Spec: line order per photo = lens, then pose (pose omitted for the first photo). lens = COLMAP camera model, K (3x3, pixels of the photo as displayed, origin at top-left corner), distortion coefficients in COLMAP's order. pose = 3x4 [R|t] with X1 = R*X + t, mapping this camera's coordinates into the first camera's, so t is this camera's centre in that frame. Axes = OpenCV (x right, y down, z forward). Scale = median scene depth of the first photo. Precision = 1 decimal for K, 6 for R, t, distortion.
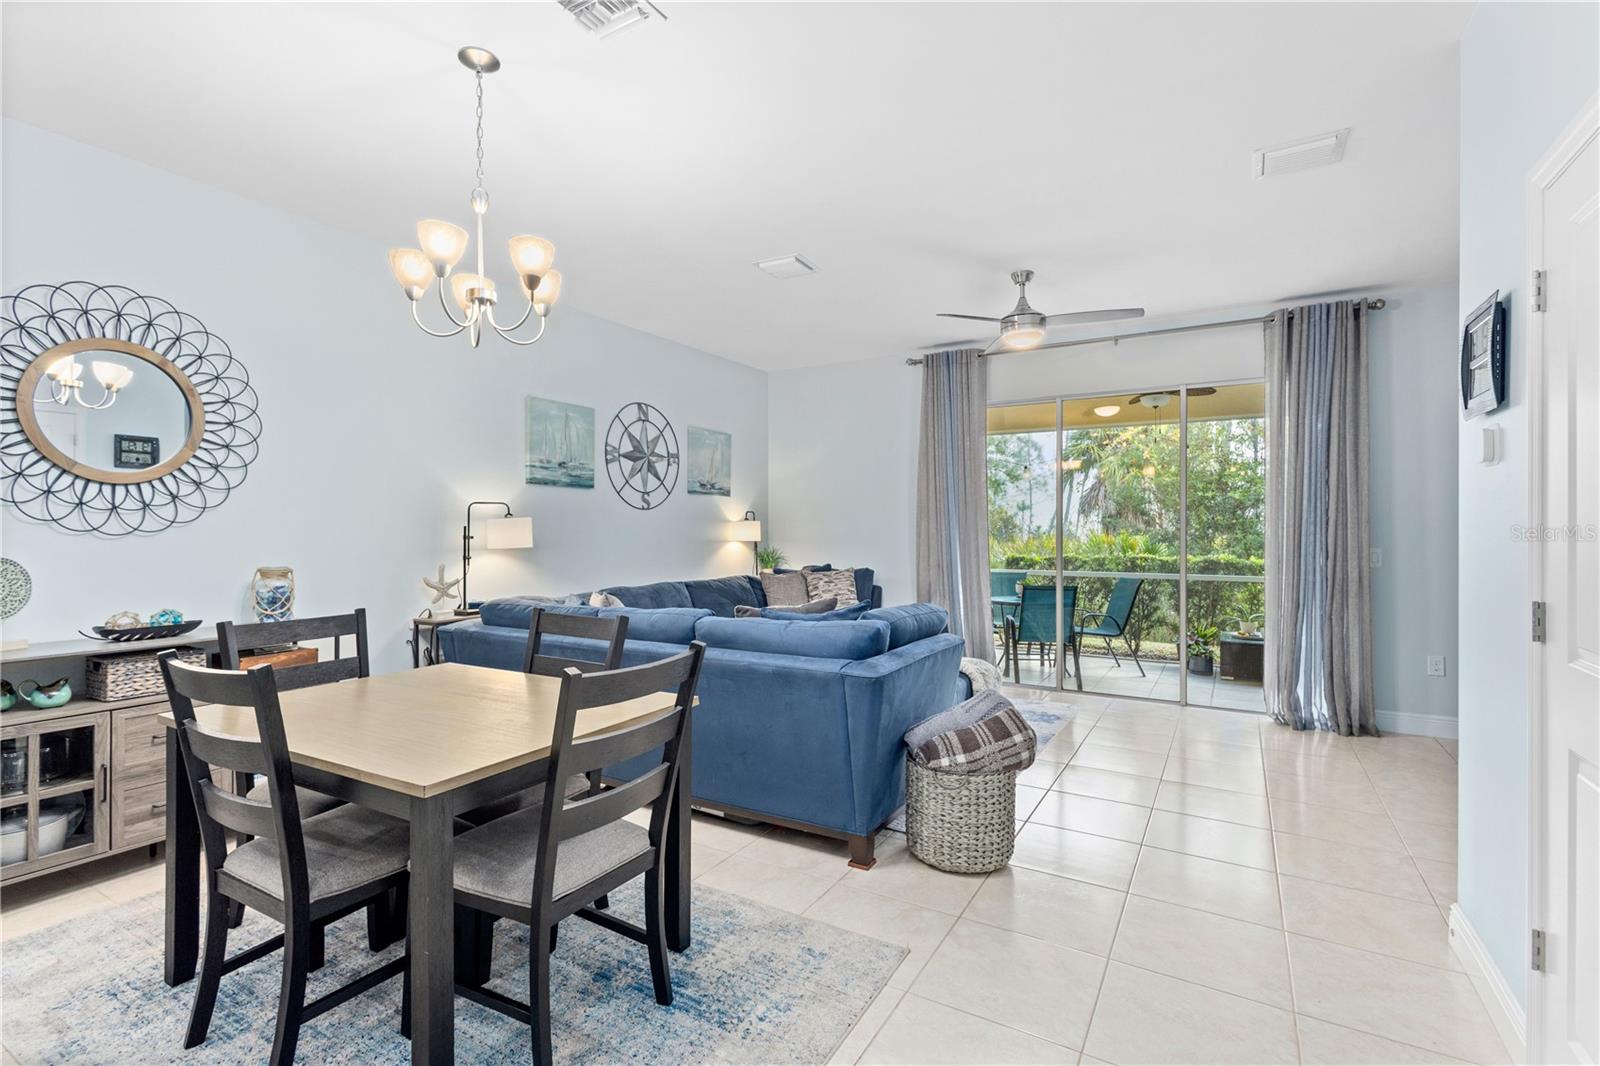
lens RADIAL K [[744.9, 0, 799.3], [0, 744.9, 527.8], [0, 0, 1]] dist [0.013419, -0.001975]
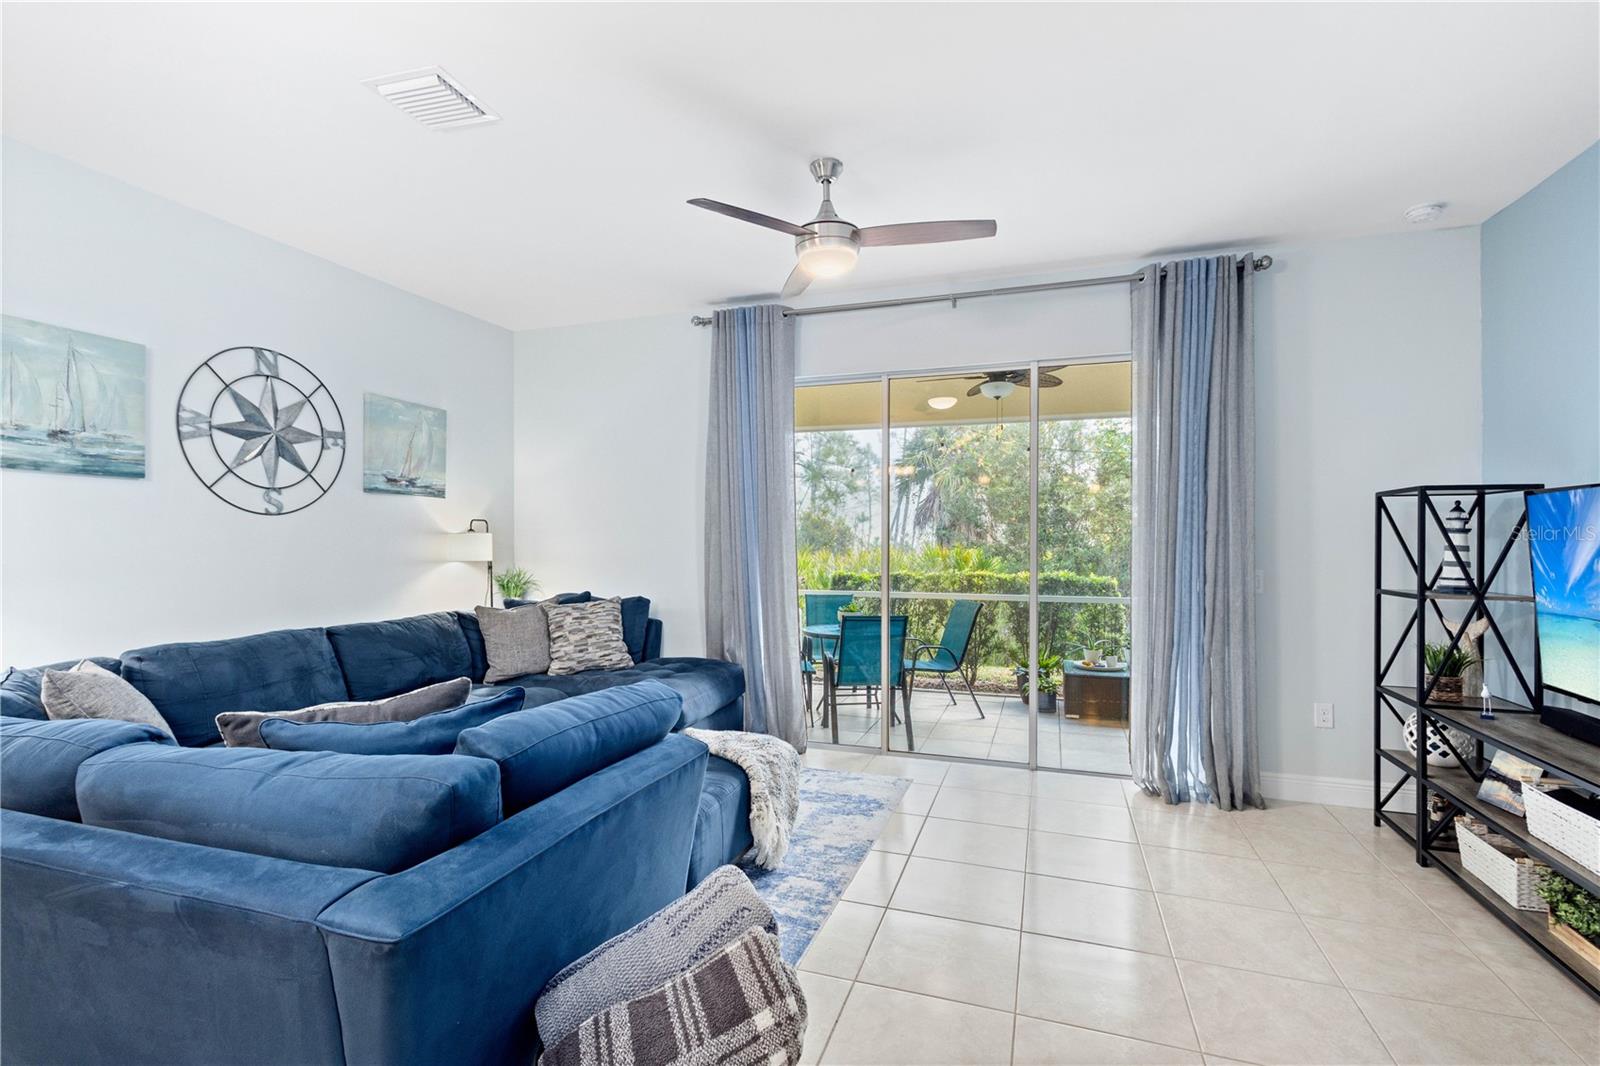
lens RADIAL K [[744.9, 0, 804.0], [0, 744.9, 543.2], [0, 0, 1]] dist [0.013419, -0.001975]
pose [[0.978071, 0.000068, 0.208270, 0.107916], [-0.001322, 0.999982, 0.005882, -0.004468], [-0.208265, -0.006028, 0.978054, 0.268409]]
